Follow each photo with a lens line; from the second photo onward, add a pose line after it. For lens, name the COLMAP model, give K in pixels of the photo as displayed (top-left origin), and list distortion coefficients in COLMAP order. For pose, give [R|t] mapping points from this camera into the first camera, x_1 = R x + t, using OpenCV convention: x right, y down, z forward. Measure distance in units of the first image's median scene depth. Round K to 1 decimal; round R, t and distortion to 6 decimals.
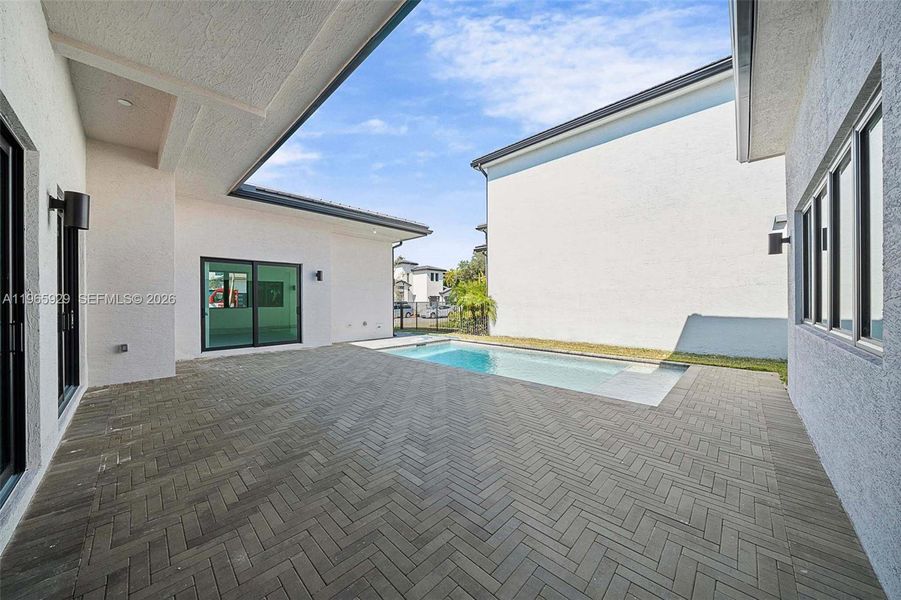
lens RADIAL K [[309.1, 0, 449.5], [0, 309.1, 301.5], [0, 0, 1]] dist [-0.010304, 0.000212]
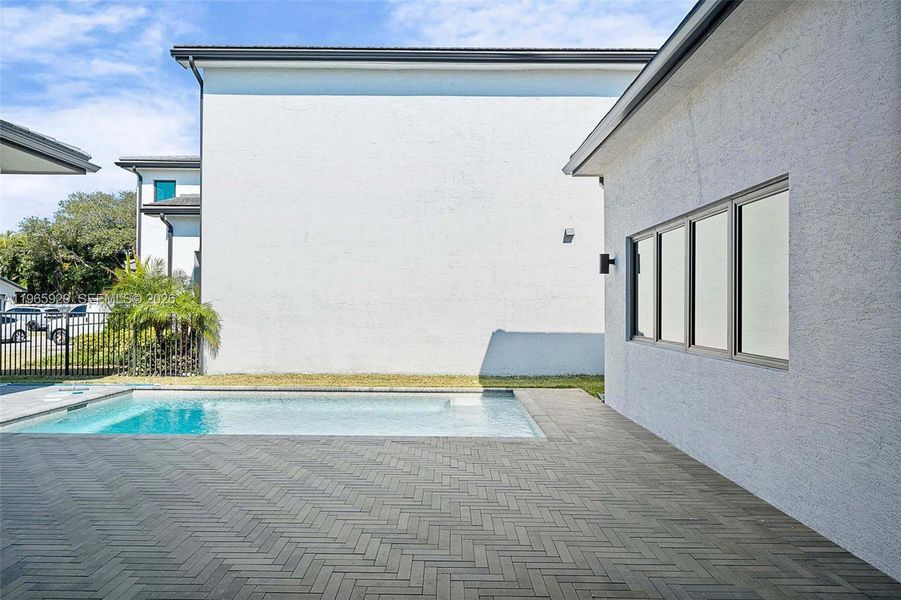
lens RADIAL K [[522.4, 0, 448.5], [0, 522.4, 302.1], [0, 0, 1]] dist [0.000525, 0.001160]
pose [[0.717219, 0.014818, 0.696690, -0.320634], [-0.009541, 0.999889, -0.011444, -0.019097], [-0.696782, 0.001561, 0.717281, 0.051953]]
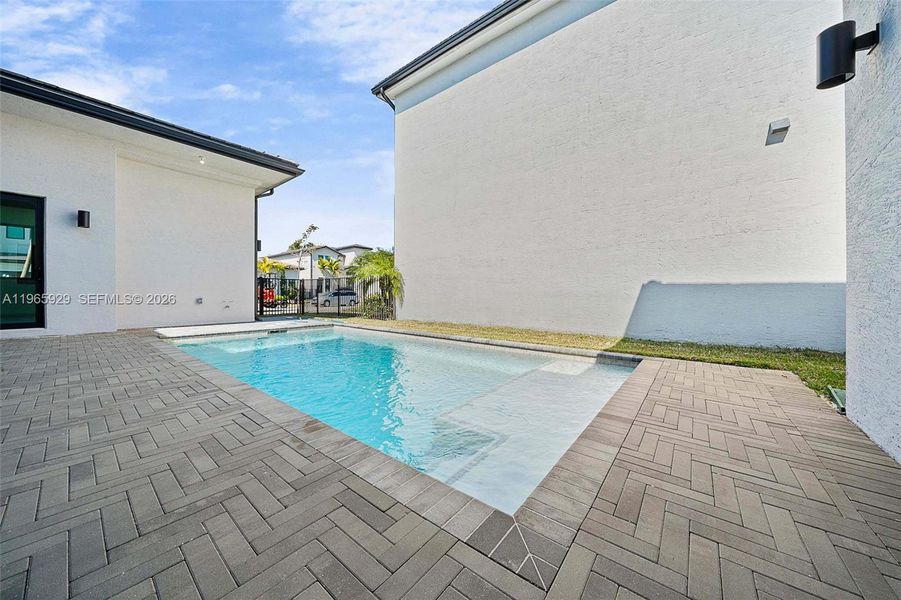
lens RADIAL K [[309.1, 0, 451.8], [0, 309.1, 295.0], [0, 0, 1]] dist [-0.010304, 0.000212]
pose [[0.995687, 0.006925, 0.092517, 0.304042], [-0.007206, 0.999970, 0.002701, 0.072207], [-0.092496, -0.003356, 0.995707, 0.373418]]
